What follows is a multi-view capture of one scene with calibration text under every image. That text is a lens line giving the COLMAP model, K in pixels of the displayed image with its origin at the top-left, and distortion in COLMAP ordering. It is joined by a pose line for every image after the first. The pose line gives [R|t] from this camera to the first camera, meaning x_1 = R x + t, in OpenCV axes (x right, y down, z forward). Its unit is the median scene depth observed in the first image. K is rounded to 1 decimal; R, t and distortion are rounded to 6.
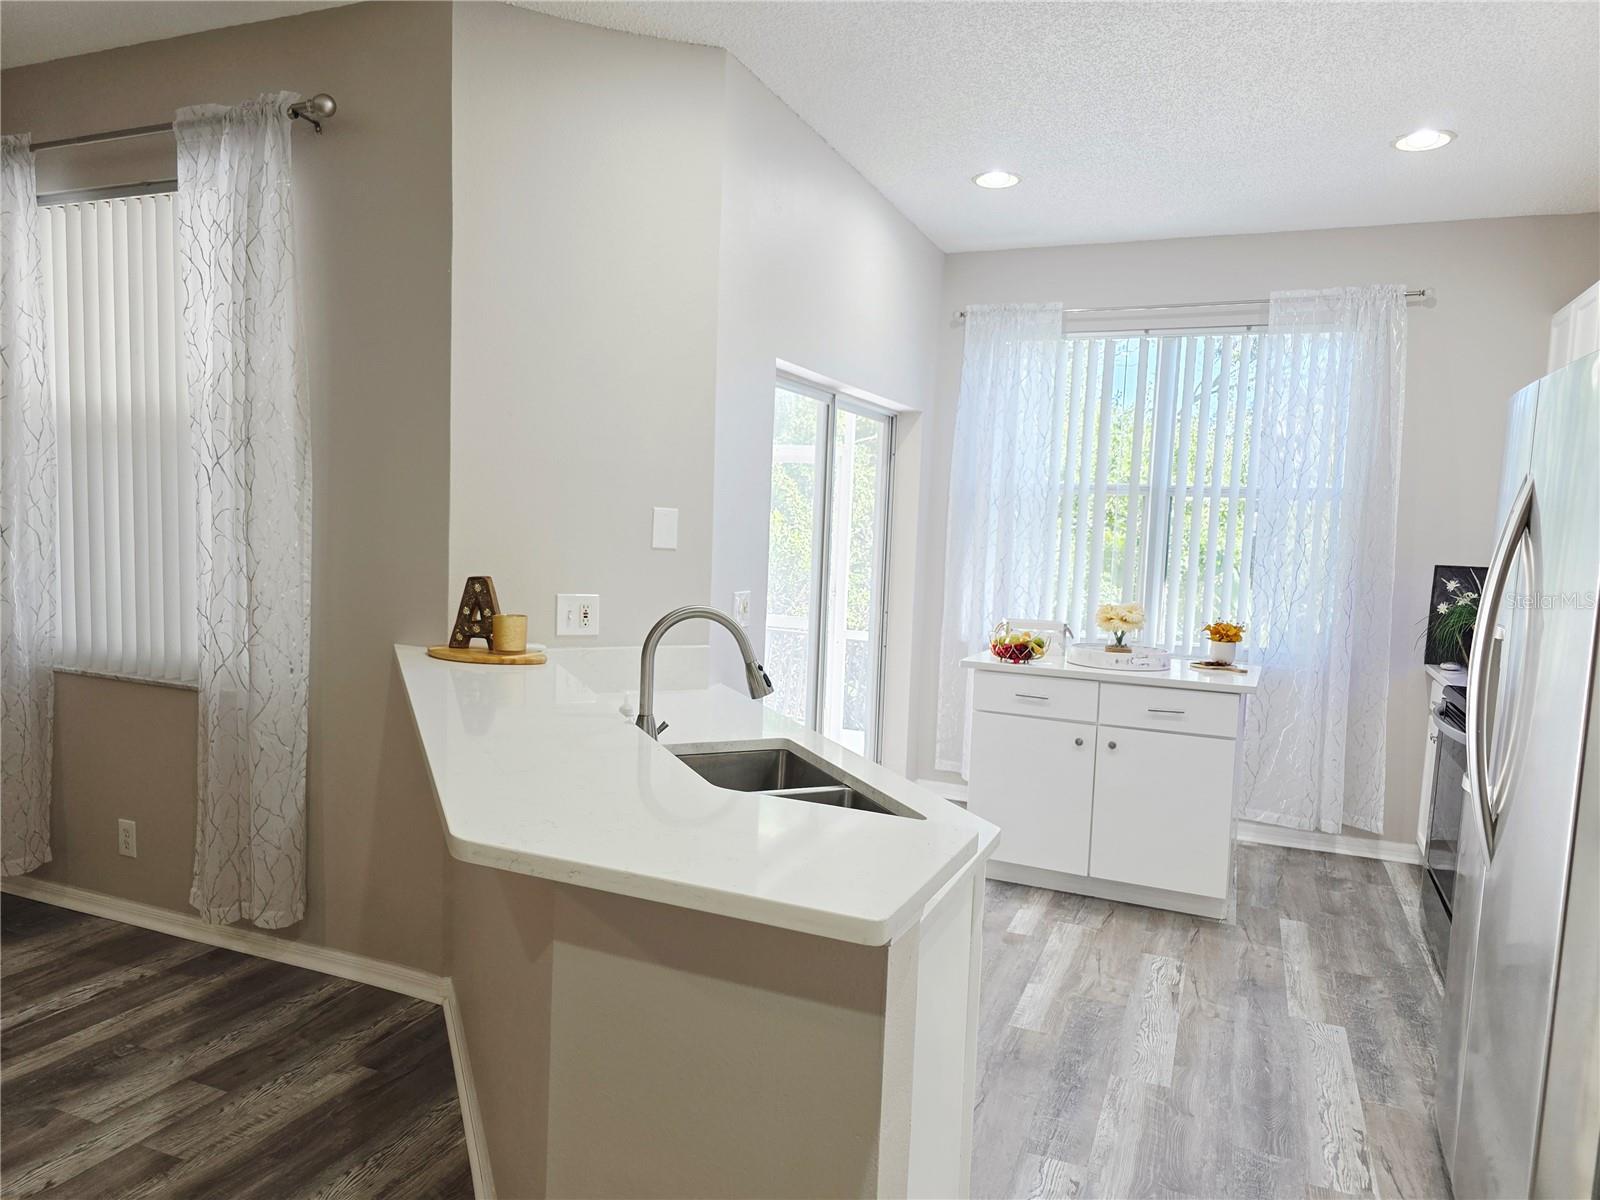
lens RADIAL K [[1069.8, 0, 800.0], [0, 1069.8, 600.0], [0, 0, 1]] dist [-0.000986, -0.001183]
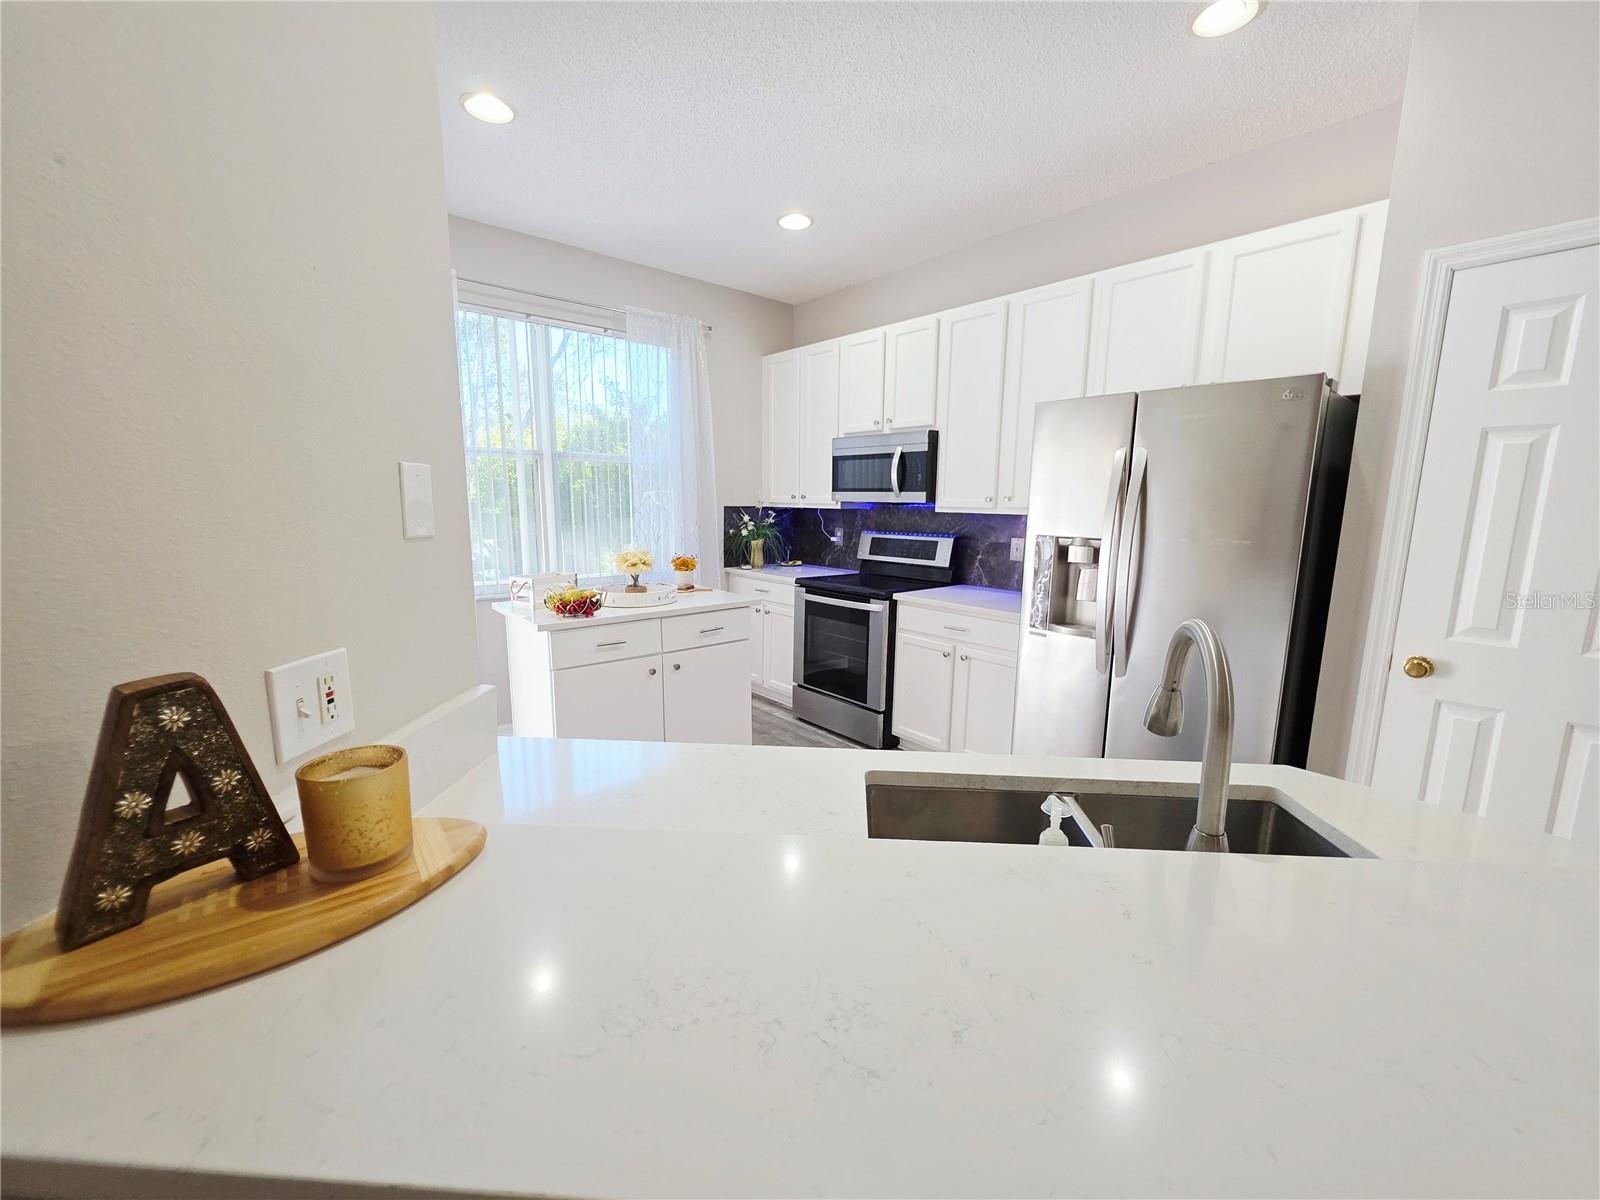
lens RADIAL K [[639.9, 0, 800.8], [0, 639.9, 599.2], [0, 0, 1]] dist [0.000345, 0.000096]
pose [[0.467339, -0.173380, 0.866911, -0.257751], [0.078618, 0.984847, 0.154585, -0.041266], [-0.880576, -0.004089, 0.473887, 0.523157]]
